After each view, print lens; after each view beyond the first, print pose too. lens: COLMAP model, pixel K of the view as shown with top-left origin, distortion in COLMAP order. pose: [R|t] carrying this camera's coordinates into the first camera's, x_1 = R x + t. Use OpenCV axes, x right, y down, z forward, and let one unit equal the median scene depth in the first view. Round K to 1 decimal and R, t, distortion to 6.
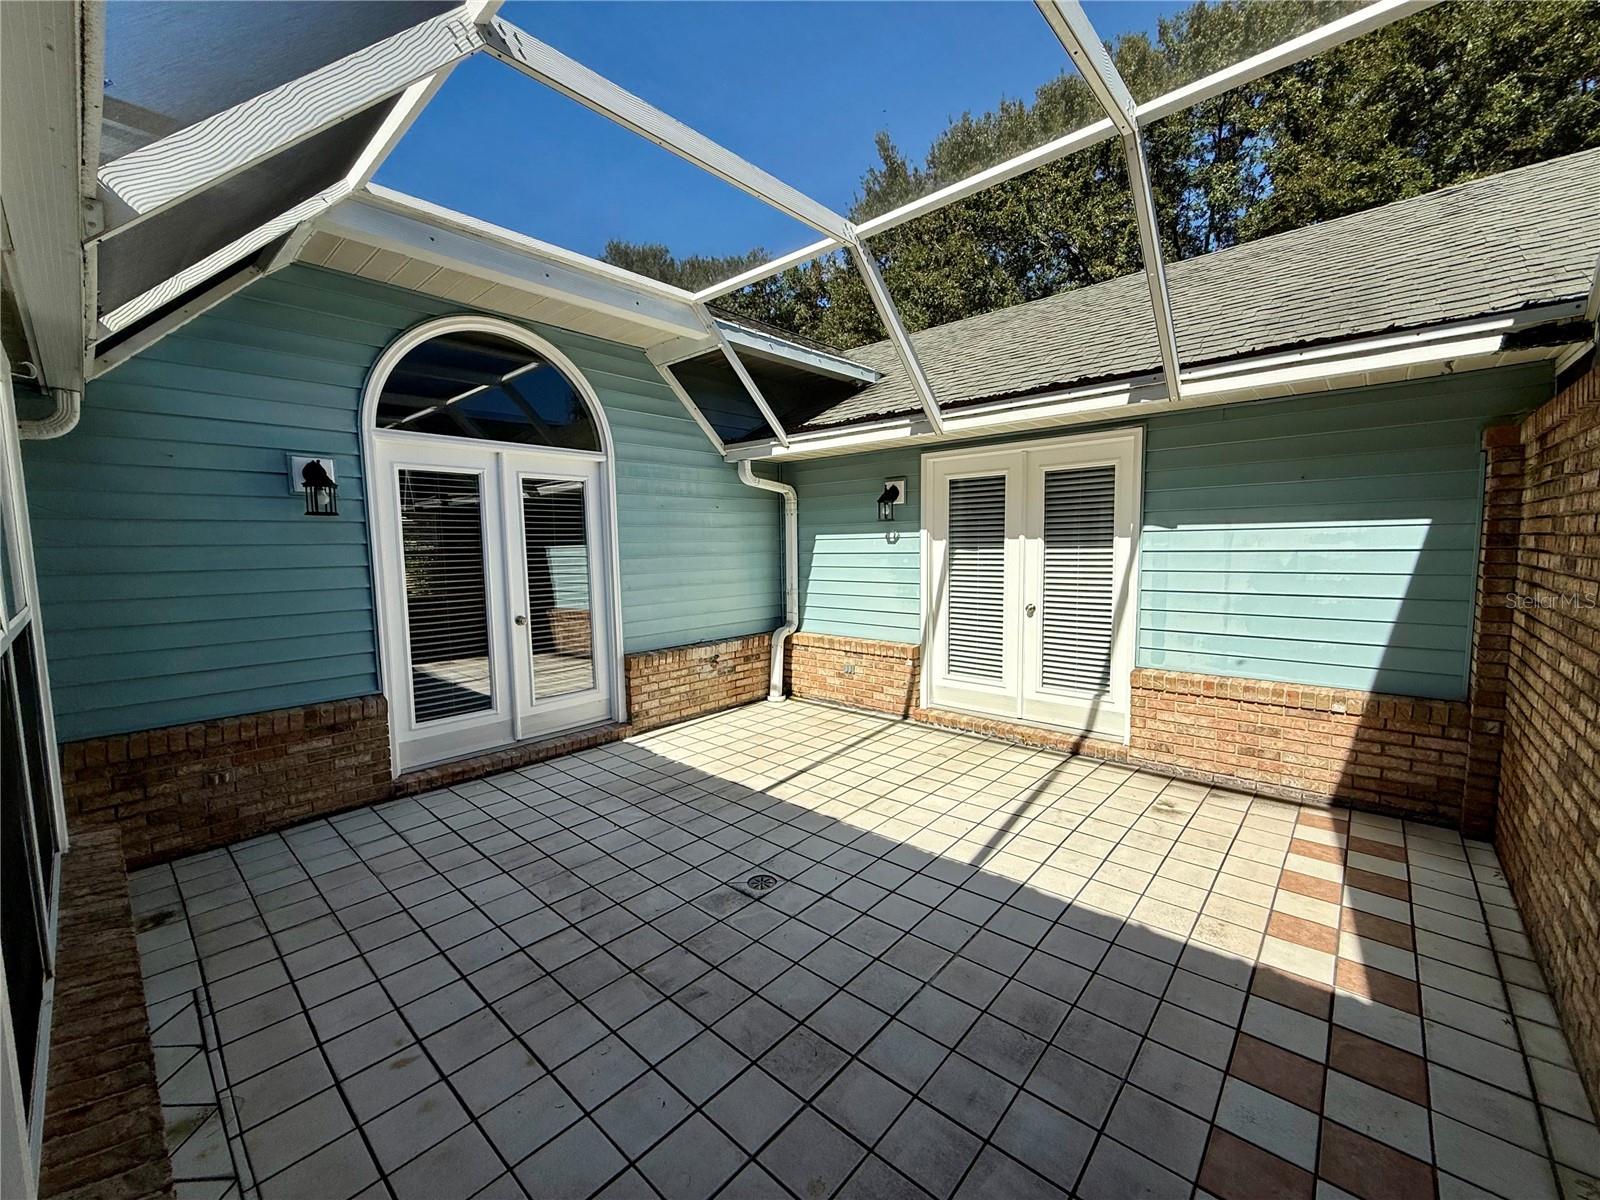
lens RADIAL K [[637.3, 0, 796.3], [0, 637.3, 602.6], [0, 0, 1]] dist [-0.000924, 0.000558]
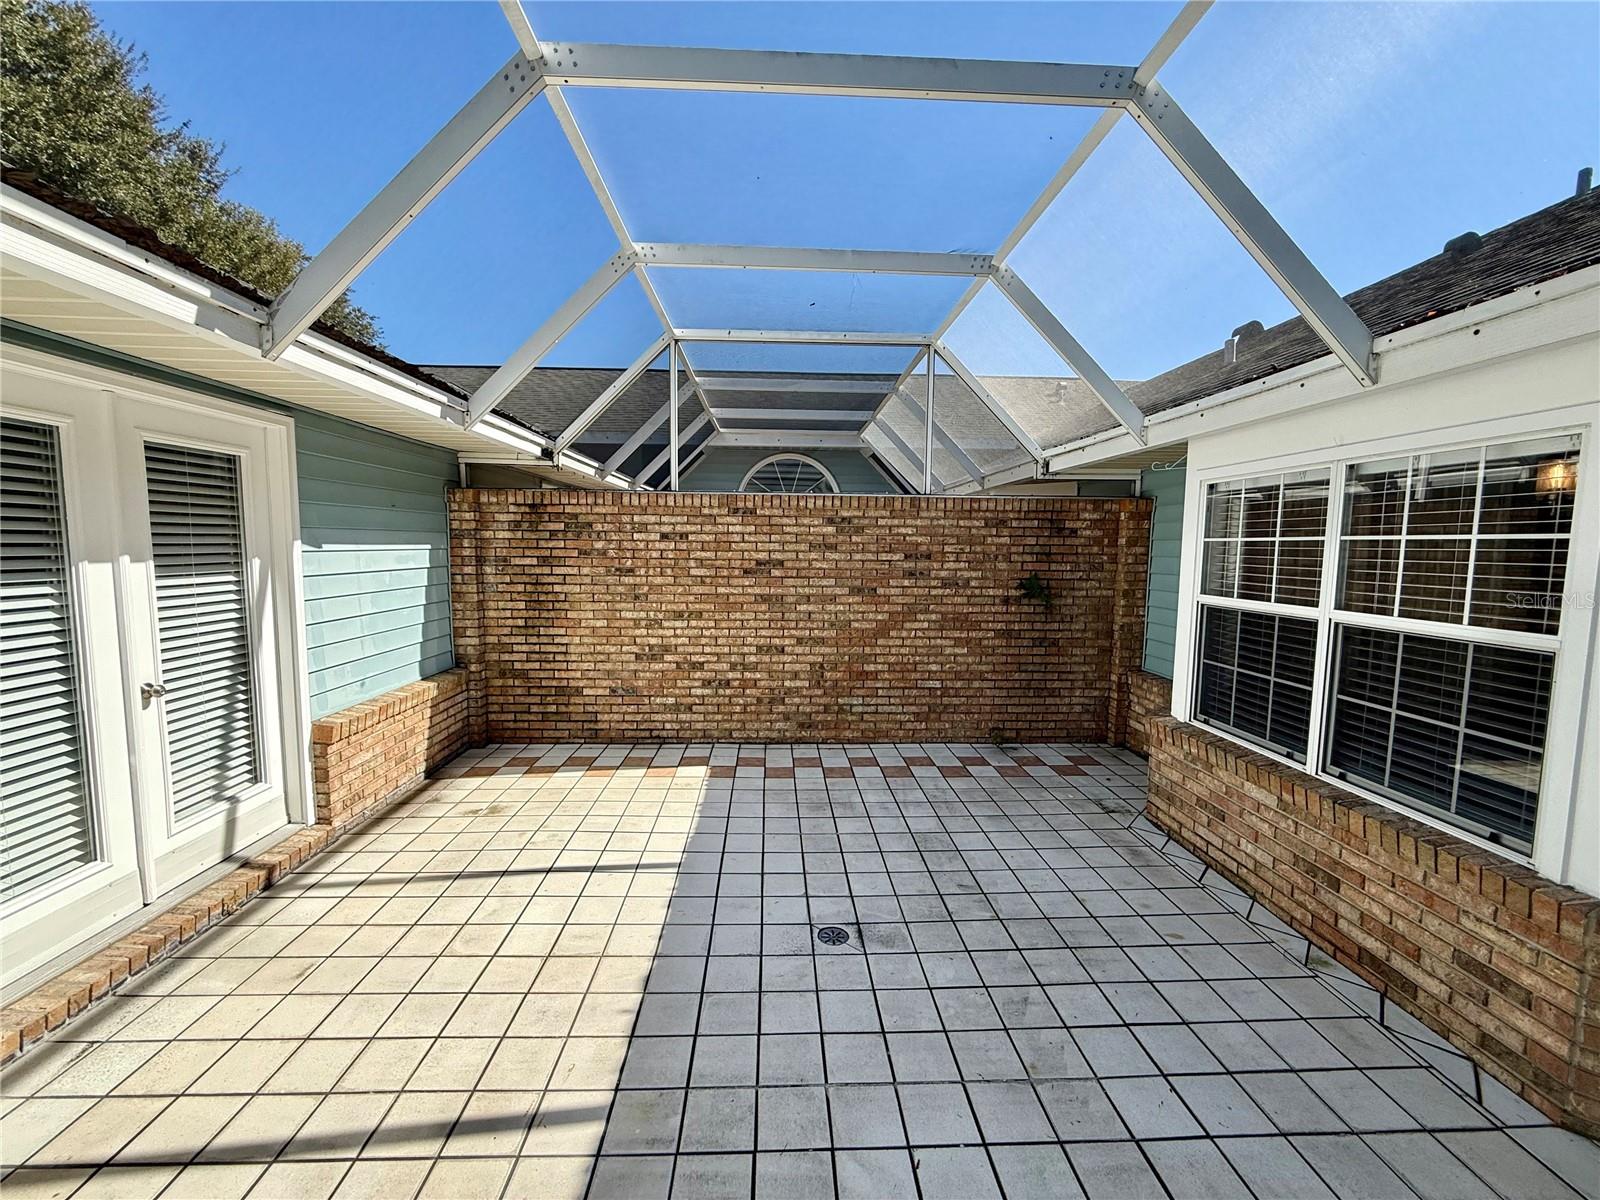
lens RADIAL K [[637.3, 0, 796.3], [0, 637.3, 602.6], [0, 0, 1]] dist [-0.000924, 0.000558]
pose [[-0.700867, -0.054650, 0.711195, -0.415611], [0.065268, 0.987964, 0.140238, -0.110085], [-0.710299, 0.144707, -0.688865, 1.030767]]
